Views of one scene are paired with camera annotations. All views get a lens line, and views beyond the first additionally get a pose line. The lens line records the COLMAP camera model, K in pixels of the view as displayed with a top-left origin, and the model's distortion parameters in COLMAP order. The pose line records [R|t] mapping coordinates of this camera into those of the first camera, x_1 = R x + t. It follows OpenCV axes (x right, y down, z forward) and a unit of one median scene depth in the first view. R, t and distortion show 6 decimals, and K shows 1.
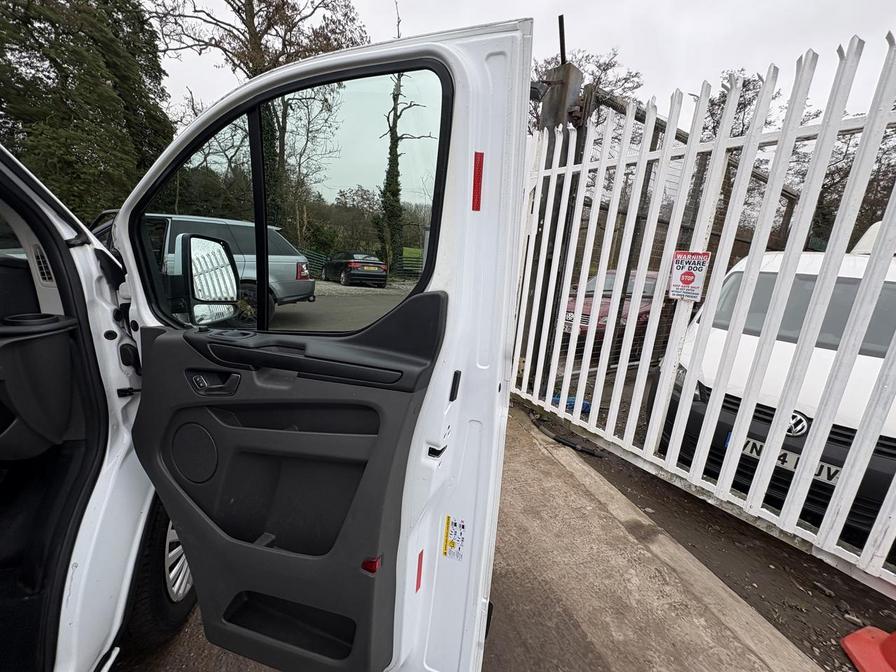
lens RADIAL K [[357.4, 0, 448.0], [0, 357.4, 336.0], [0, 0, 1]] dist [-0.000688, 0.000613]
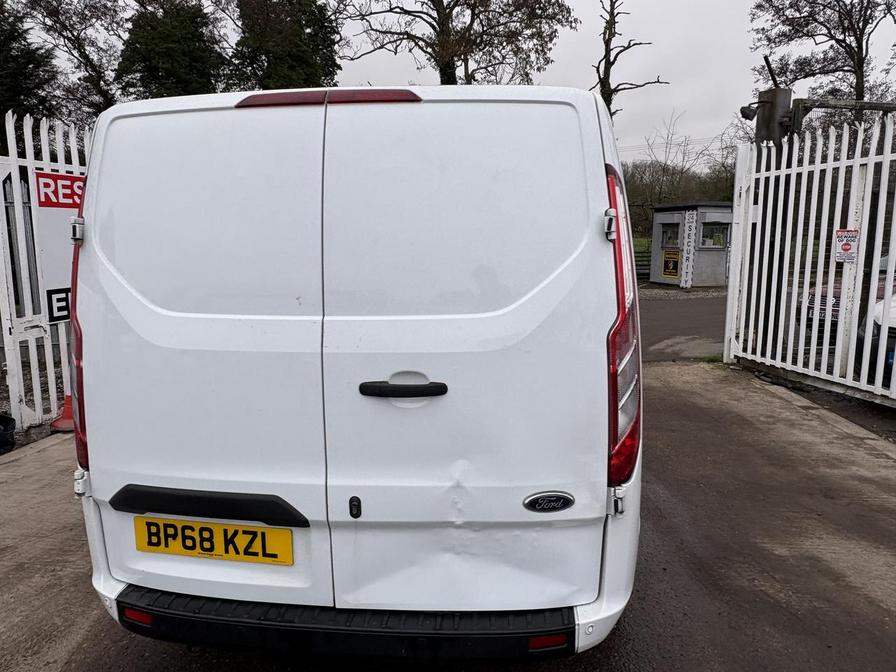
lens RADIAL K [[624.5, 0, 448.0], [0, 624.5, 336.0], [0, 0, 1]] dist [0.005869, -0.000677]
pose [[0.927773, -0.025454, -0.372275, 0.015491], [-0.008957, 0.995864, -0.090413, 0.075854], [0.373037, 0.087218, 0.923708, -0.330962]]
